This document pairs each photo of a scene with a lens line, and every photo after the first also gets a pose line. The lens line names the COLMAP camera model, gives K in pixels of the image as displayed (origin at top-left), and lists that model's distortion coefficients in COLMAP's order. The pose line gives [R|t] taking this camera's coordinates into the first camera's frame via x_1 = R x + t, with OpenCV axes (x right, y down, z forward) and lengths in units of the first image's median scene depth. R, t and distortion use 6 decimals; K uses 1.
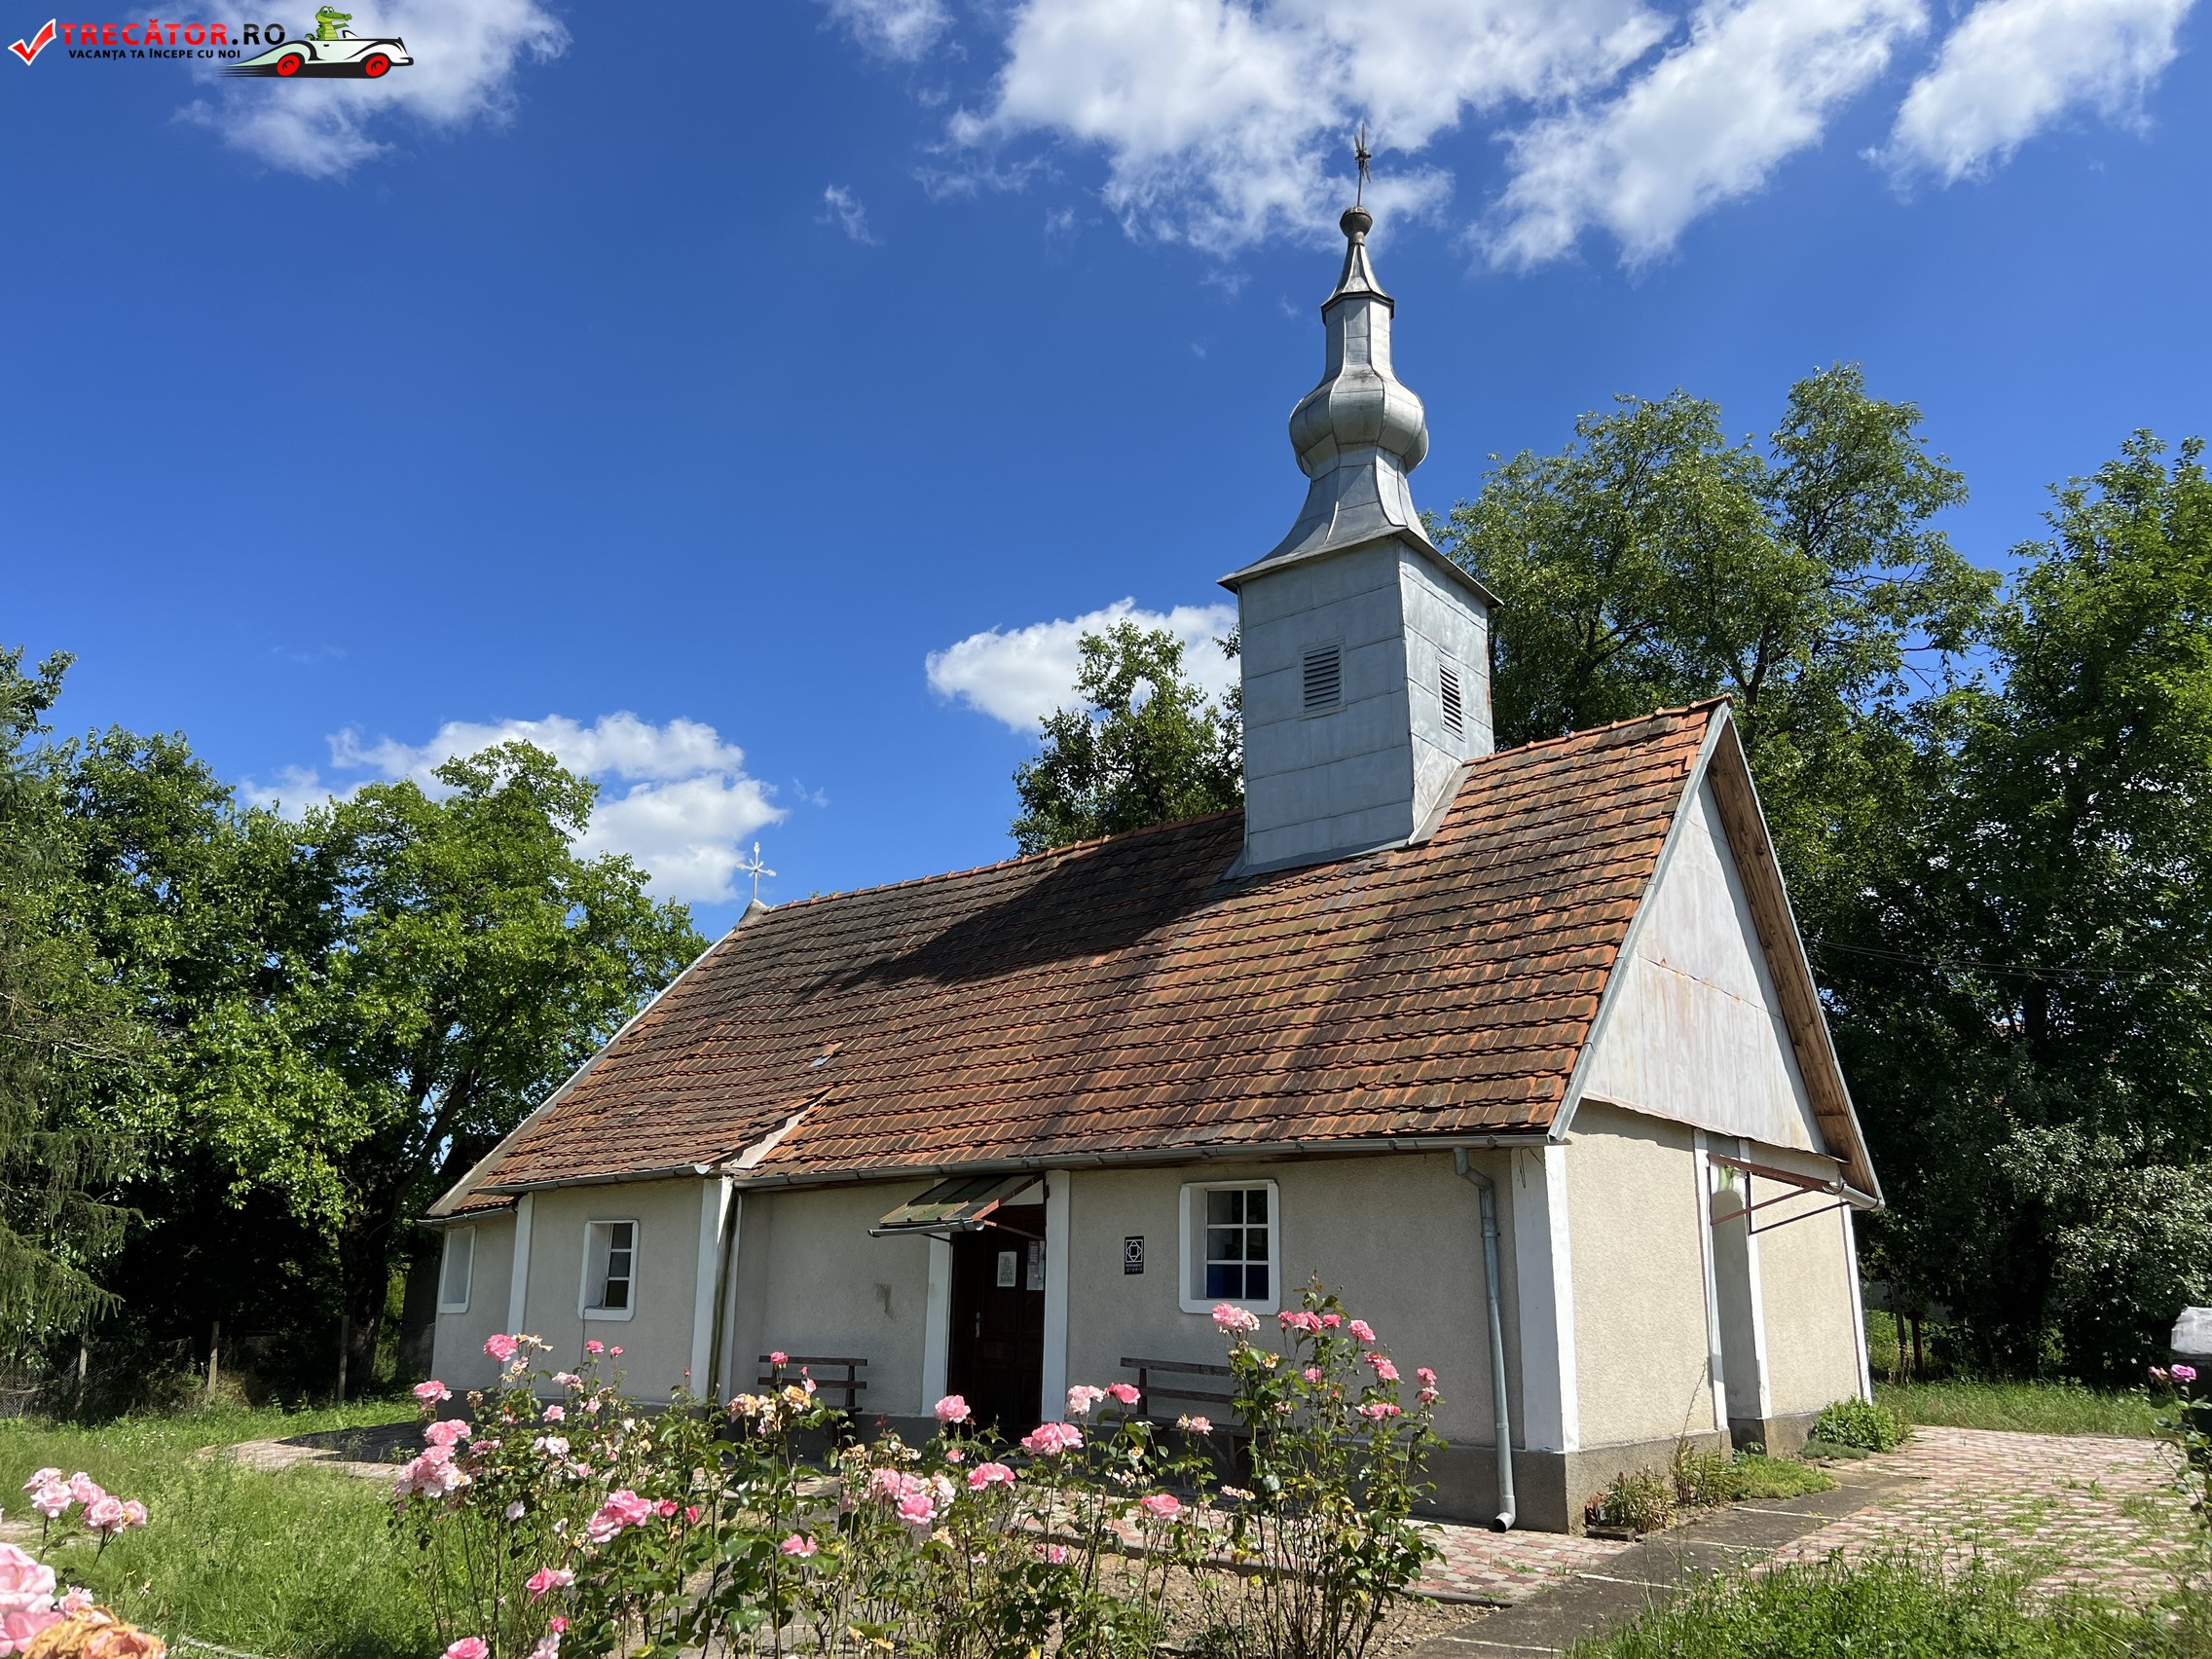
lens RADIAL K [[1677.8, 0, 1106.0], [0, 1677.8, 829.5], [0, 0, 1]] dist [0.070641, -0.079033]
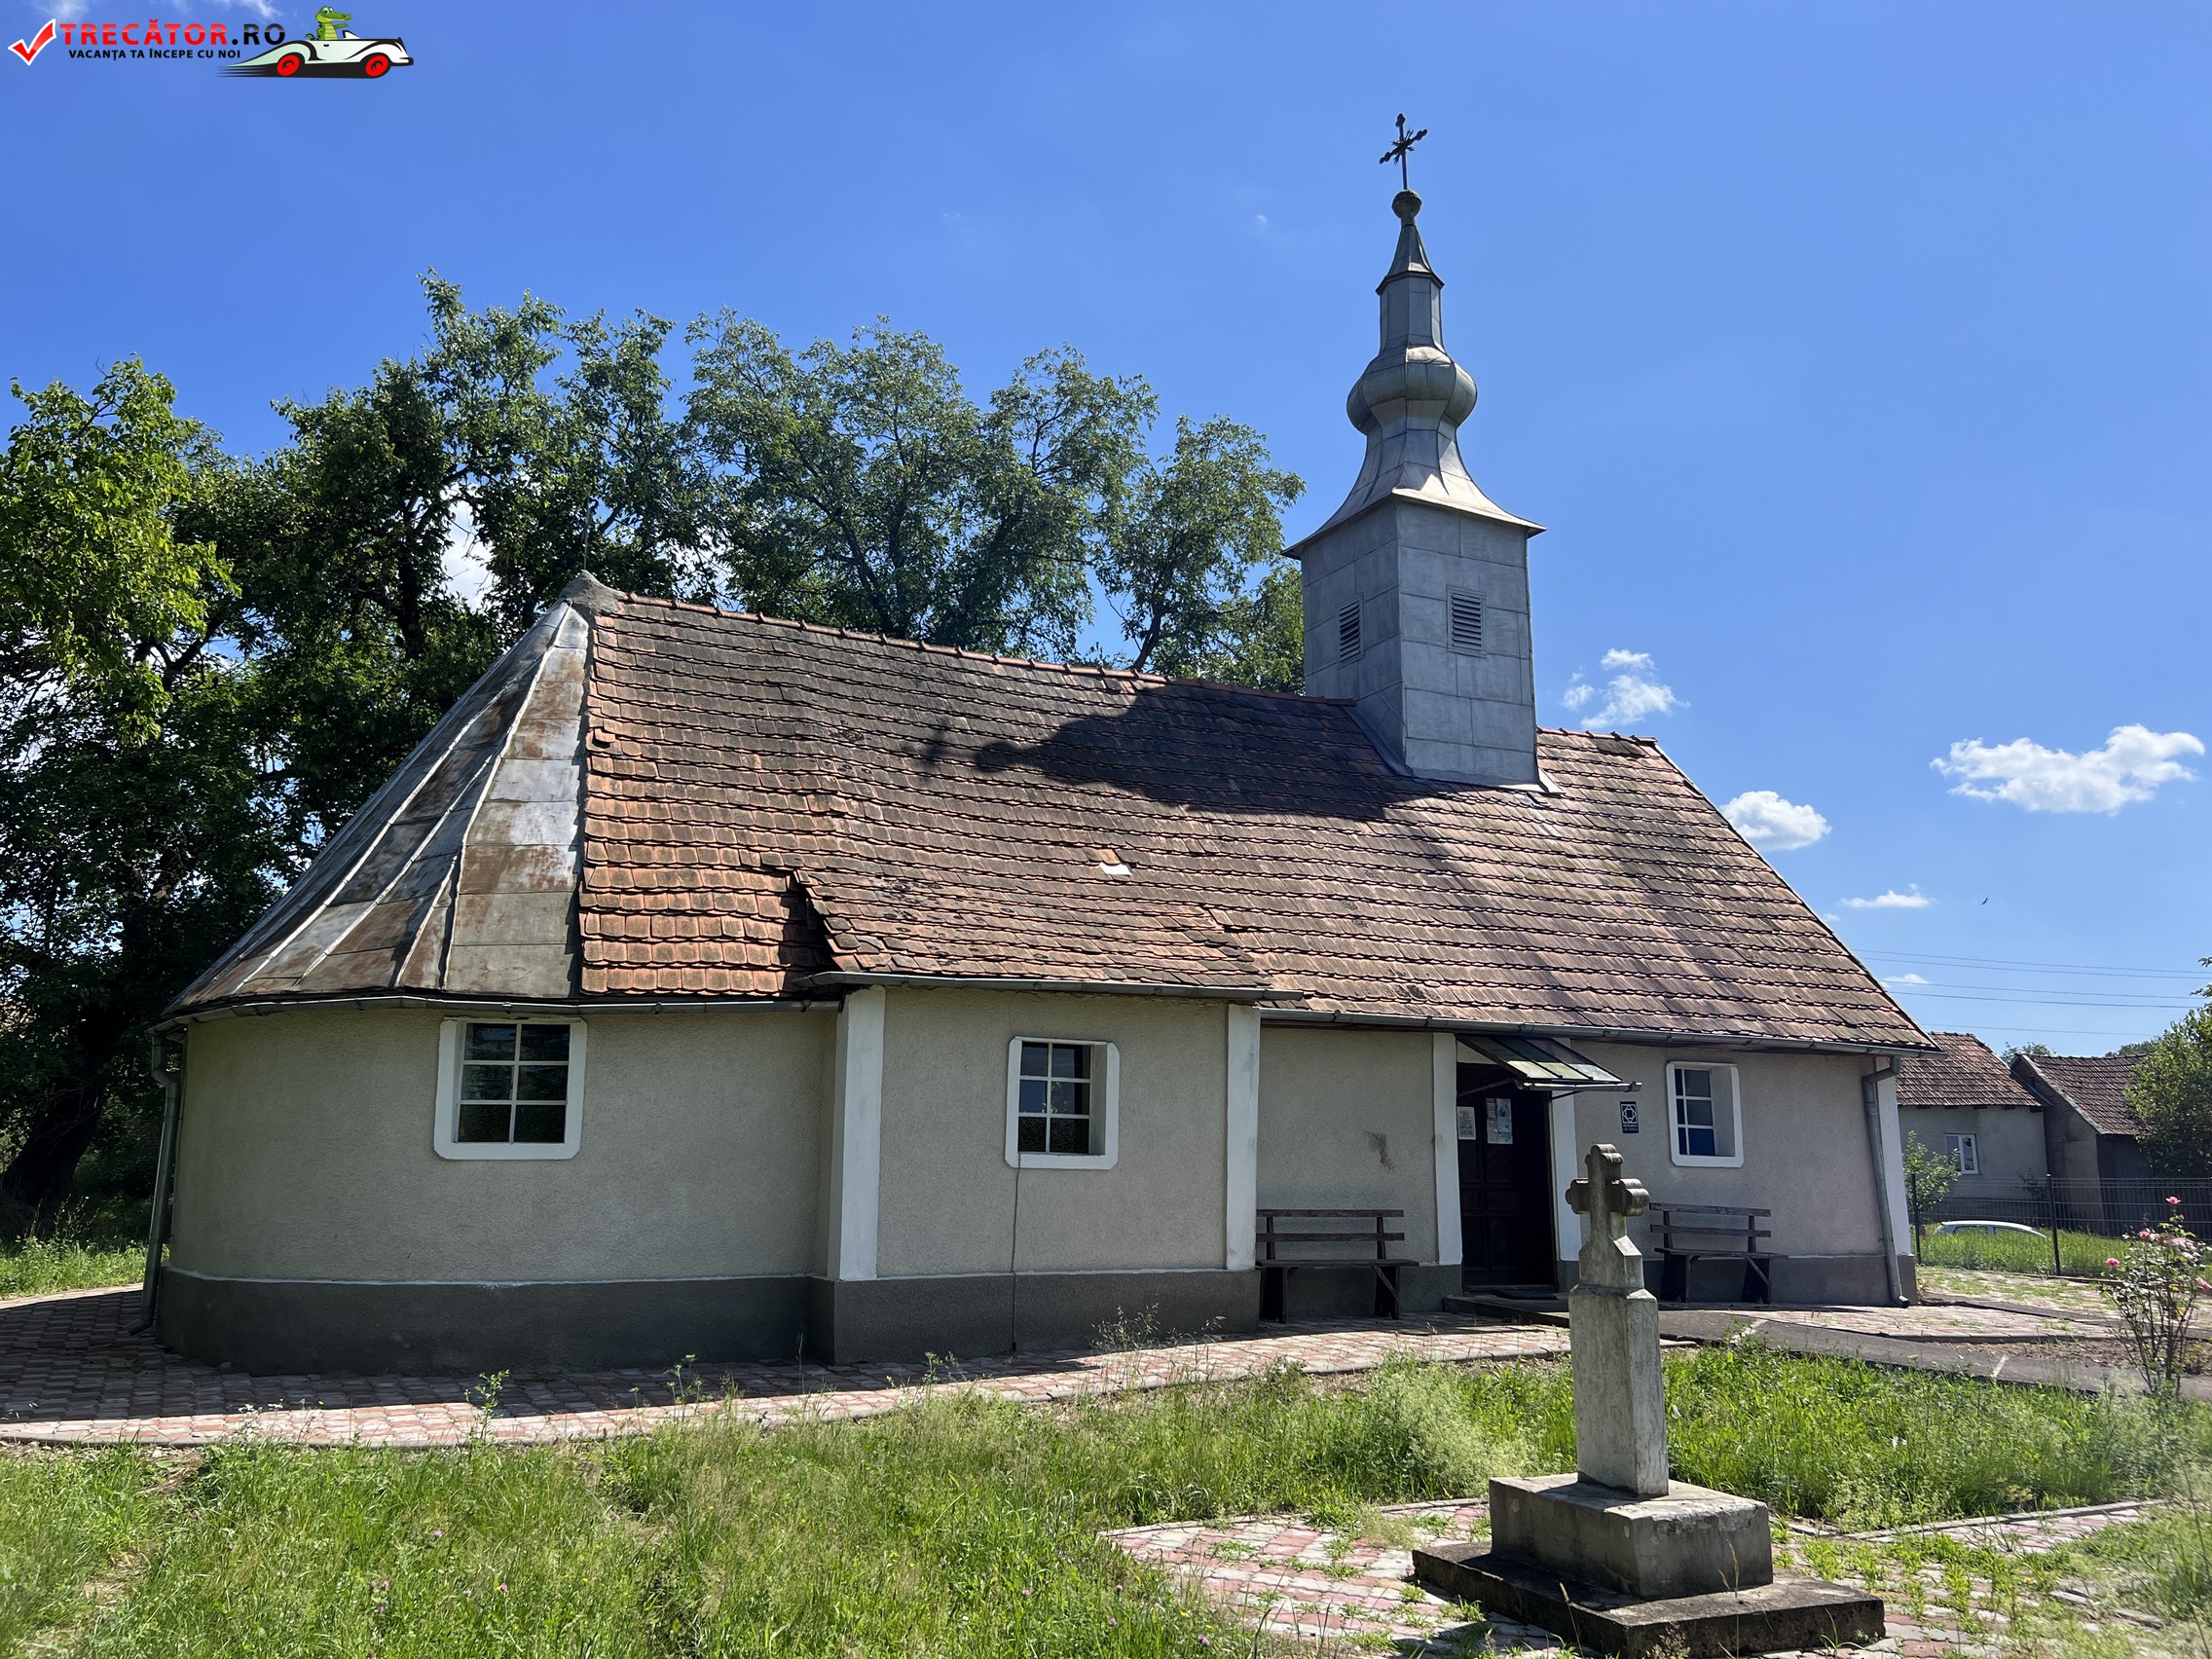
lens RADIAL K [[1677.8, 0, 1106.0], [0, 1677.8, 829.5], [0, 0, 1]] dist [0.070641, -0.079033]
pose [[0.432000, 0.173831, 0.884963, -1.008466], [-0.253015, 0.965203, -0.066082, 0.191703], [-0.865656, -0.195362, 0.460949, 0.679564]]
